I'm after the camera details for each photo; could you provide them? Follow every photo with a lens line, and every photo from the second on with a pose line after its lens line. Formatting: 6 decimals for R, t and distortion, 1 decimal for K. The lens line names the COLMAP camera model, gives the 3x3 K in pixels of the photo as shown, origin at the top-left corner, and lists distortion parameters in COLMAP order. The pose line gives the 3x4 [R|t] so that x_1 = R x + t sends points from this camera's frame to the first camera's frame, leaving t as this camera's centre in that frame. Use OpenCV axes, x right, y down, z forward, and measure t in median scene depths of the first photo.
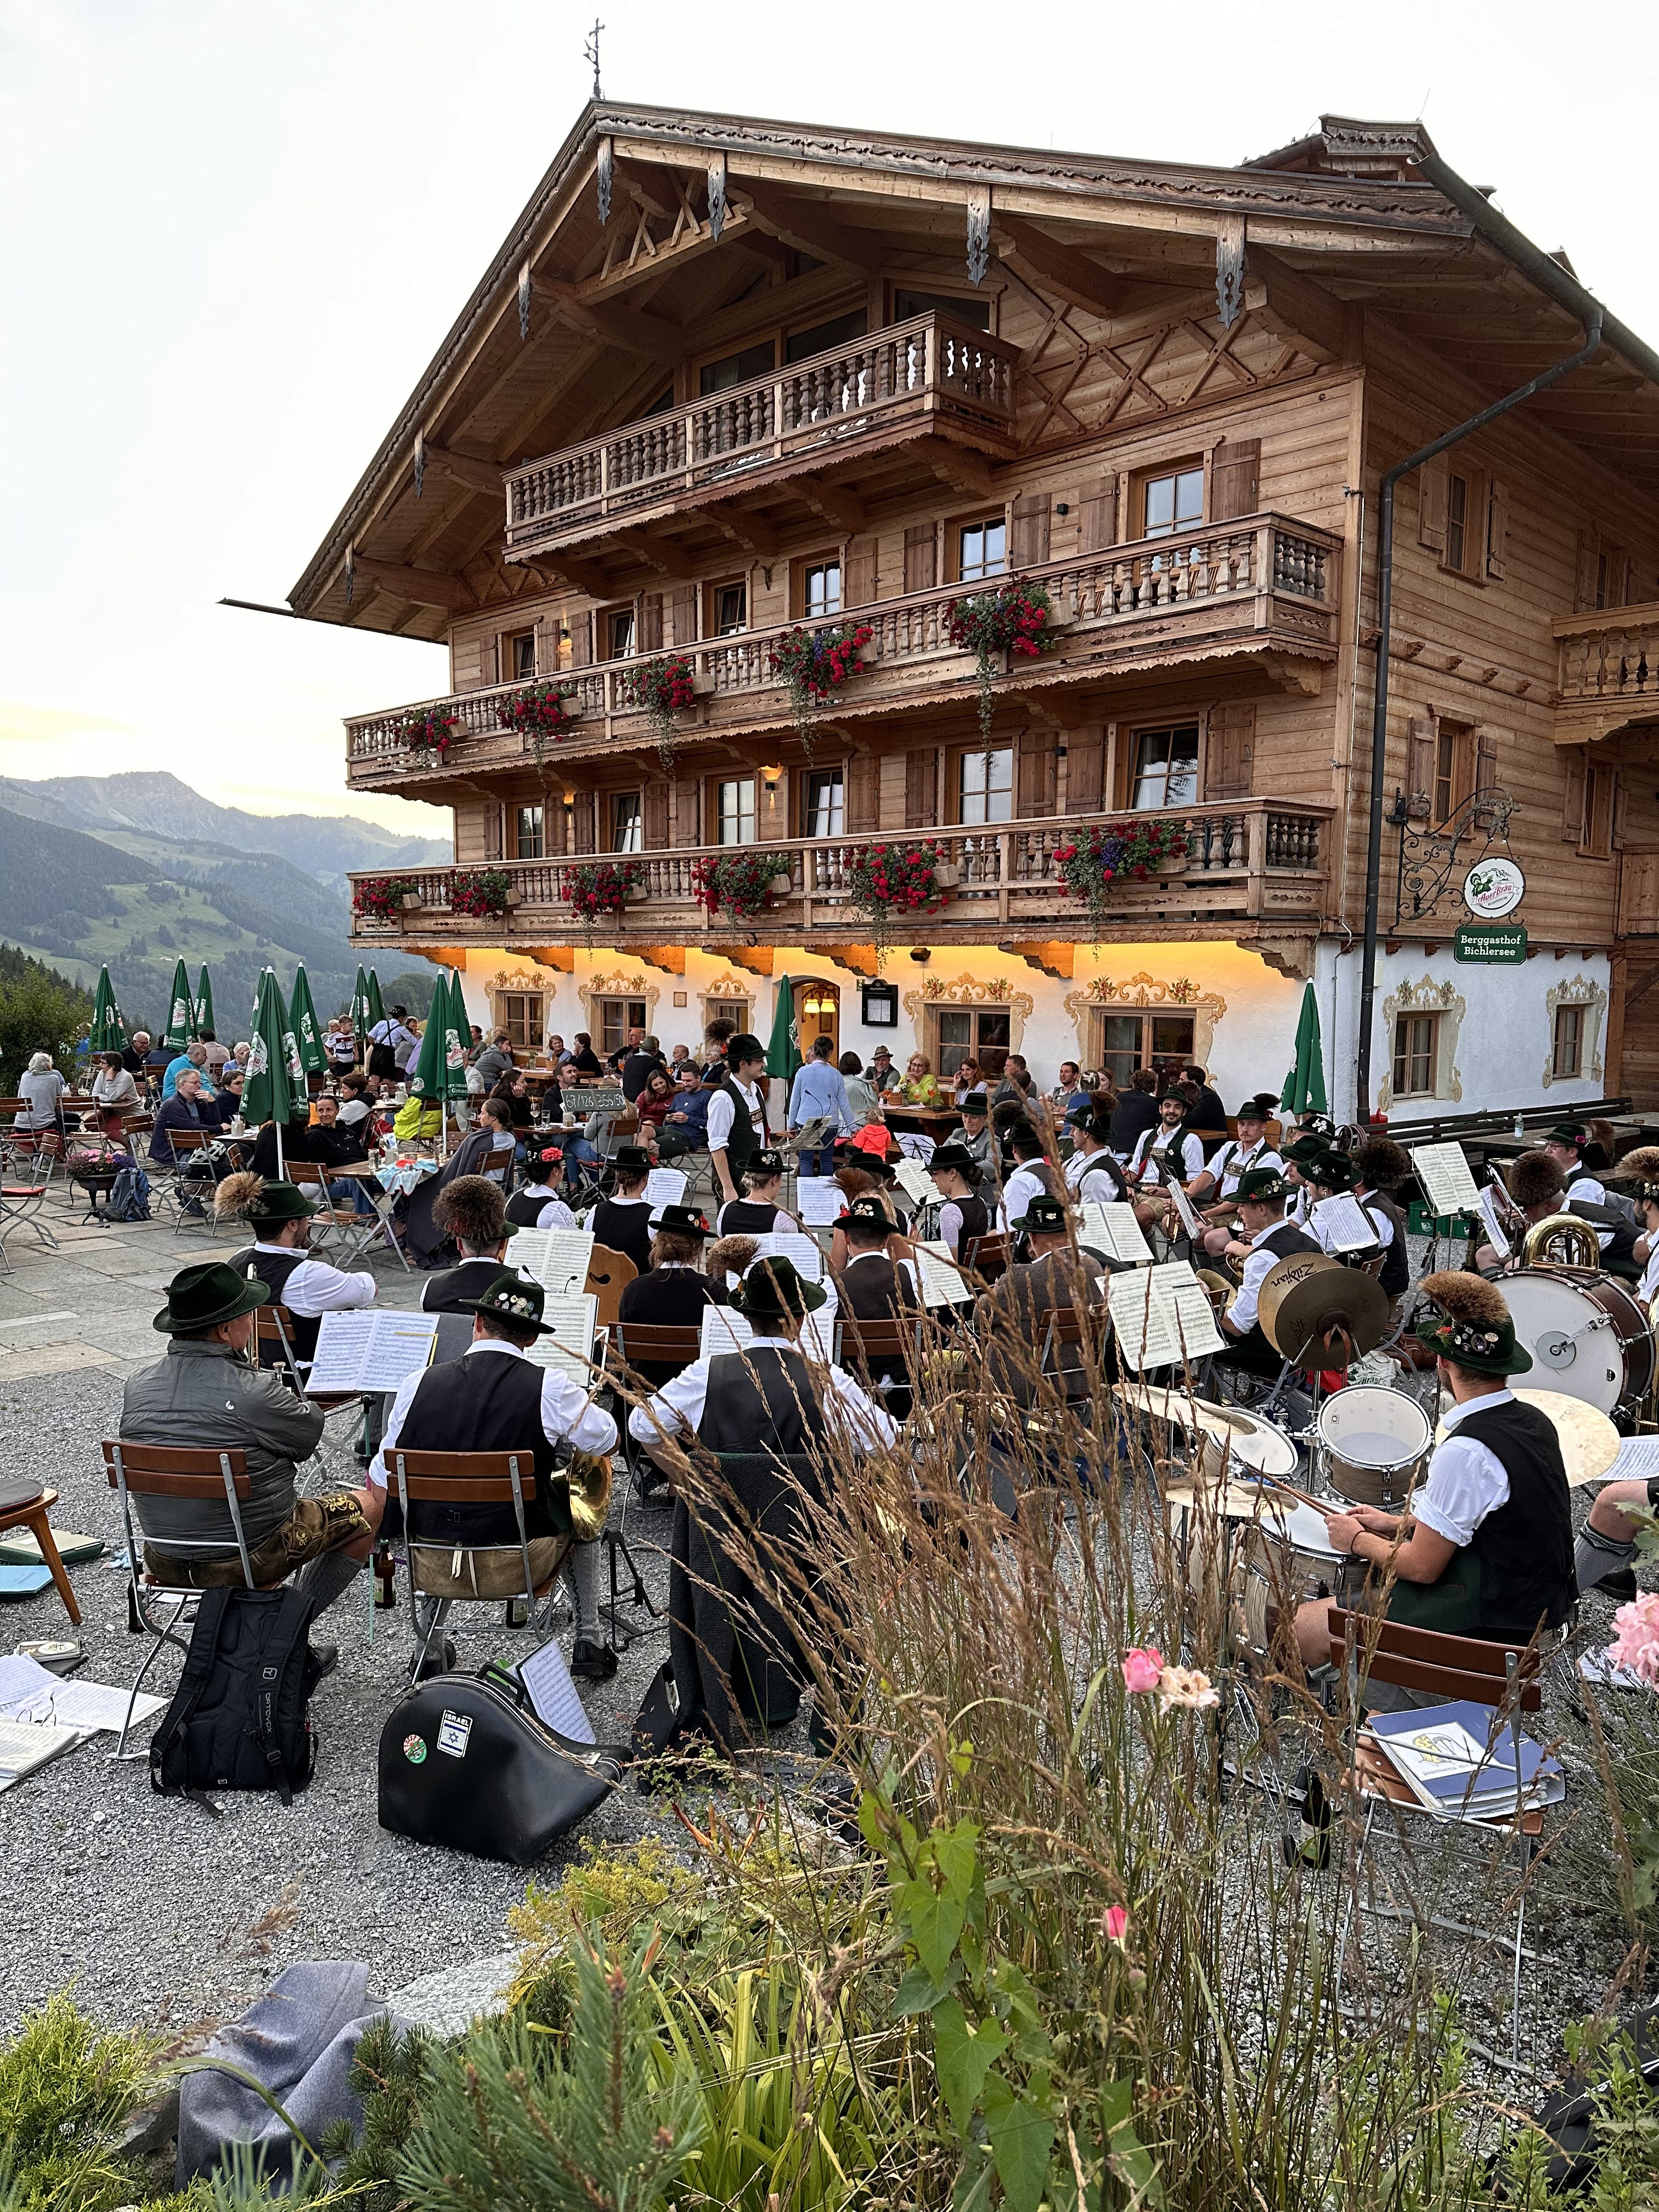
lens RADIAL K [[1591.5, 0, 830.6], [0, 1591.5, 1109.6], [0, 0, 1]] dist [0.003634, -0.000859]
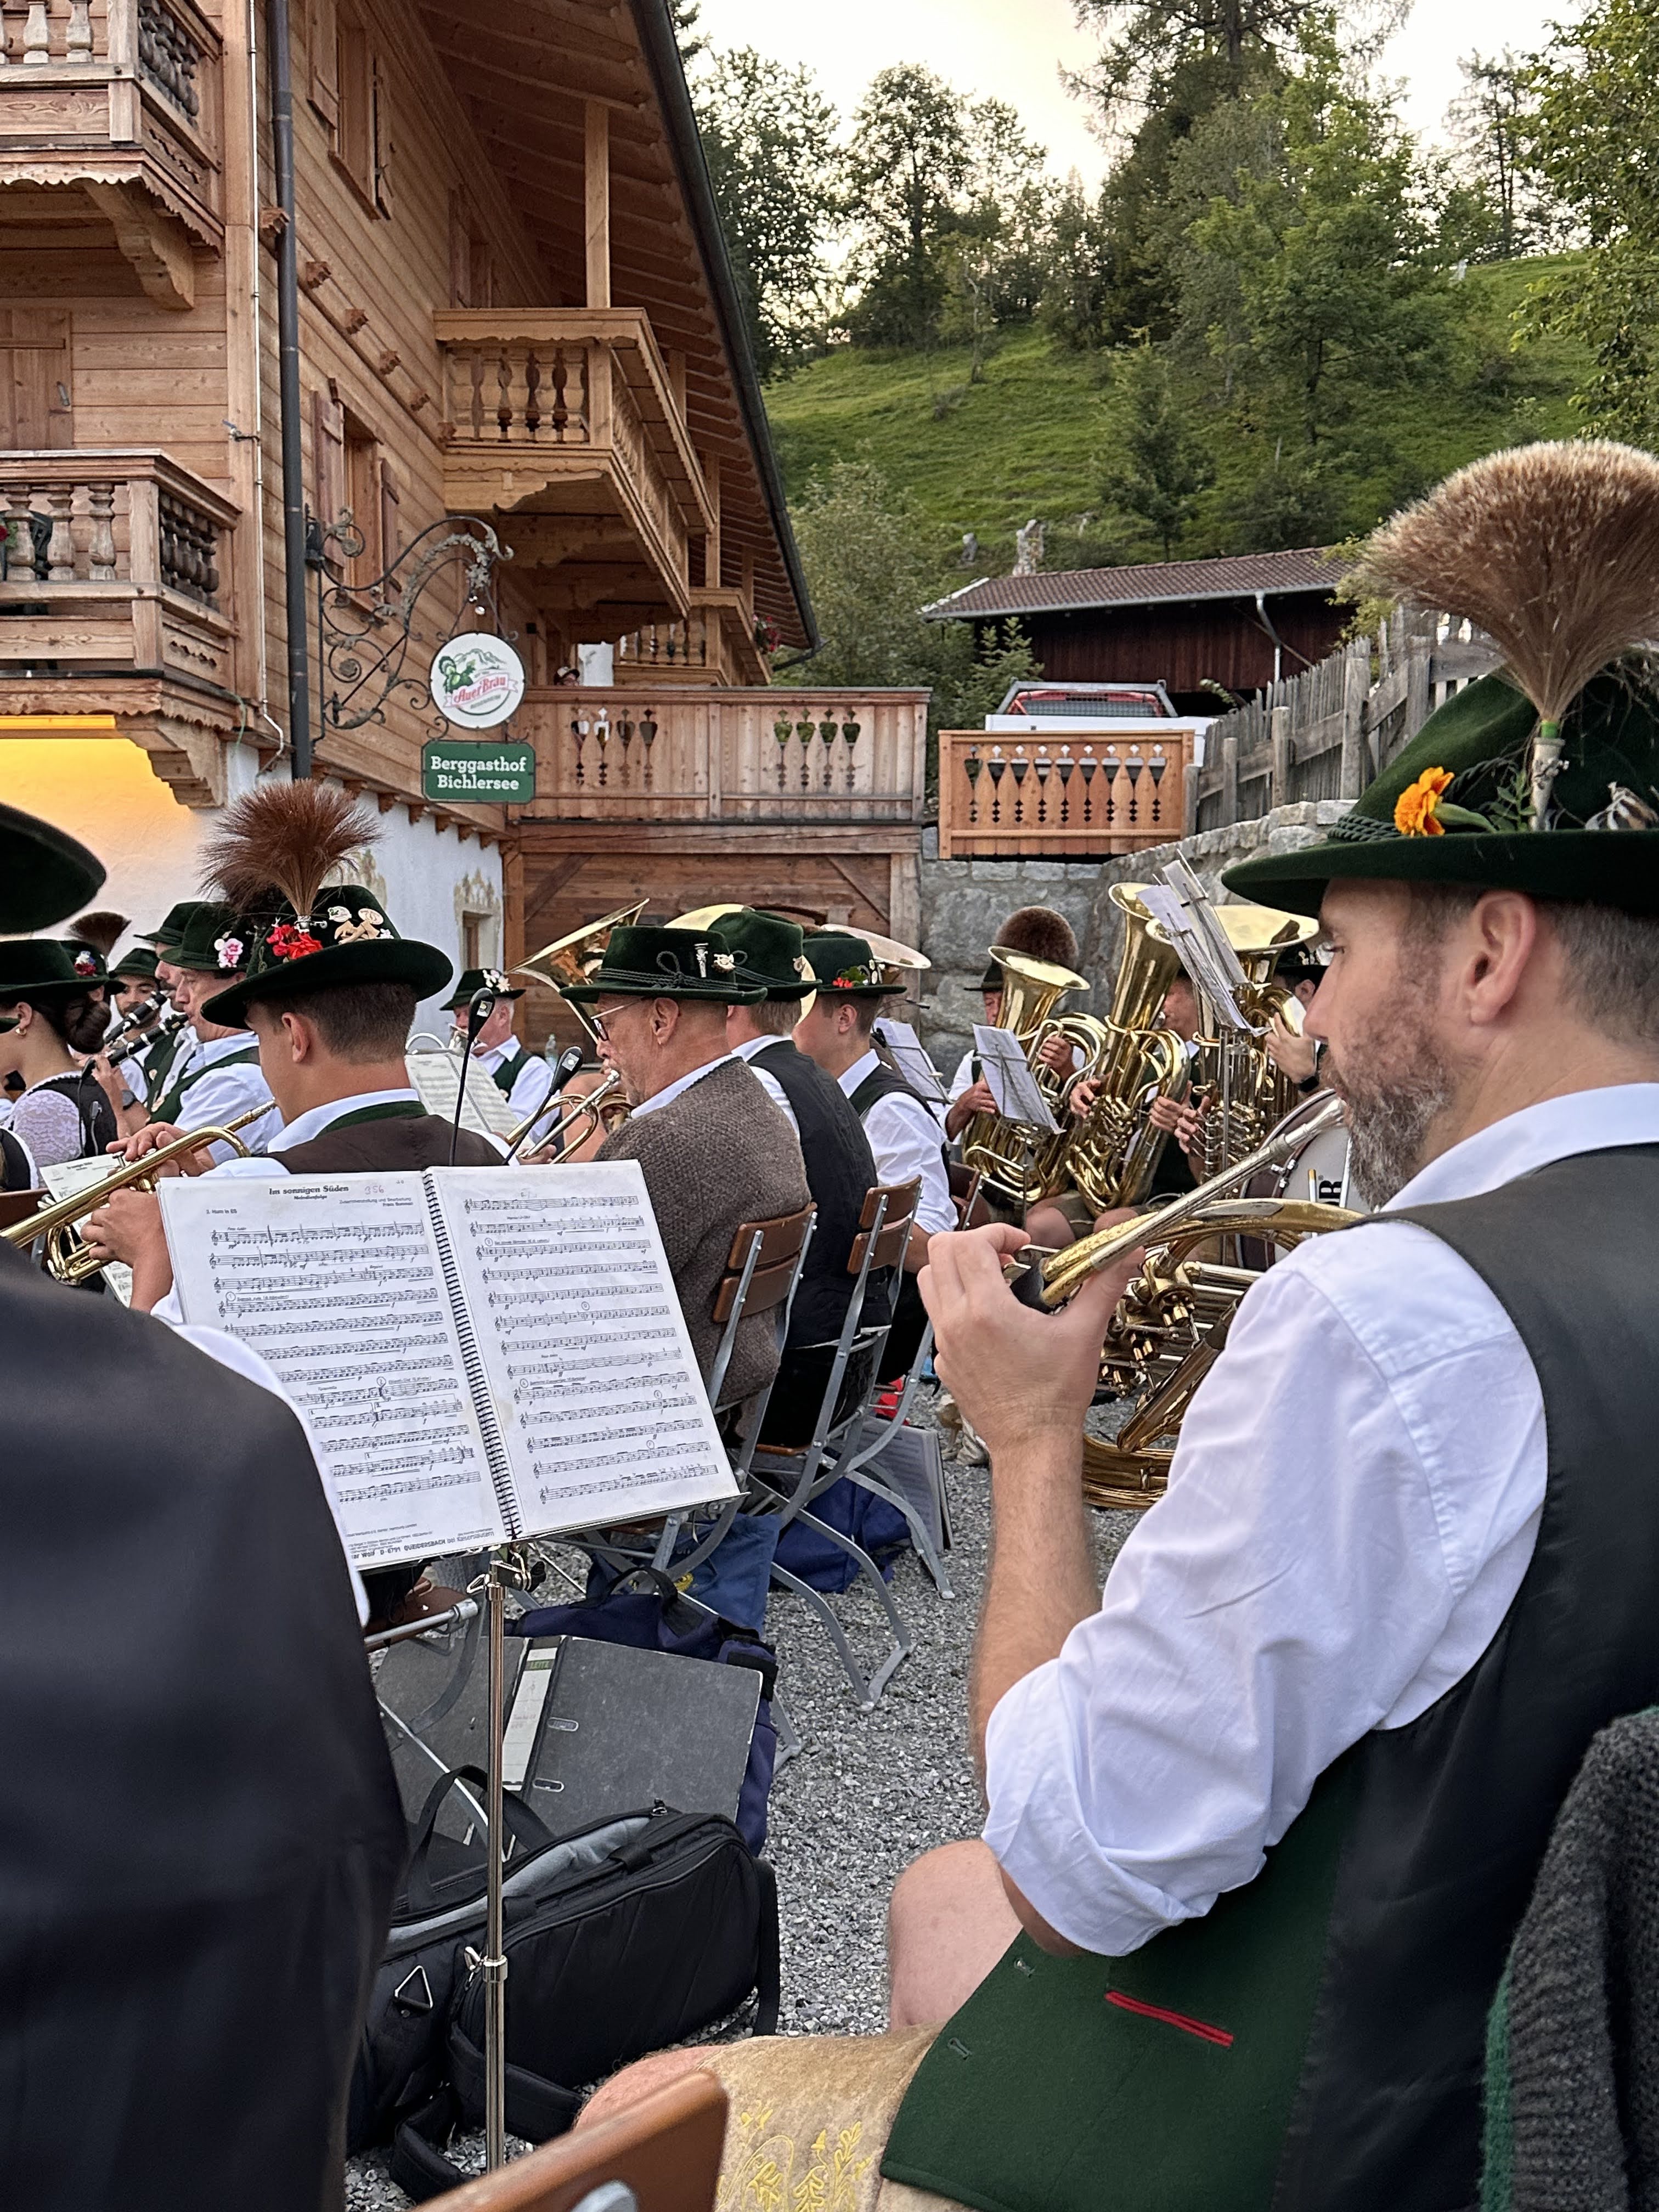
lens RADIAL K [[2265.3, 0, 831.5], [0, 2265.3, 1109.6], [0, 0, 1]] dist [0.005198, 0.000000]
pose [[0.727747, -0.035687, 0.684916, -0.086776], [0.062661, 0.997928, -0.014582, 0.046712], [-0.682977, 0.053529, 0.728476, 0.284484]]
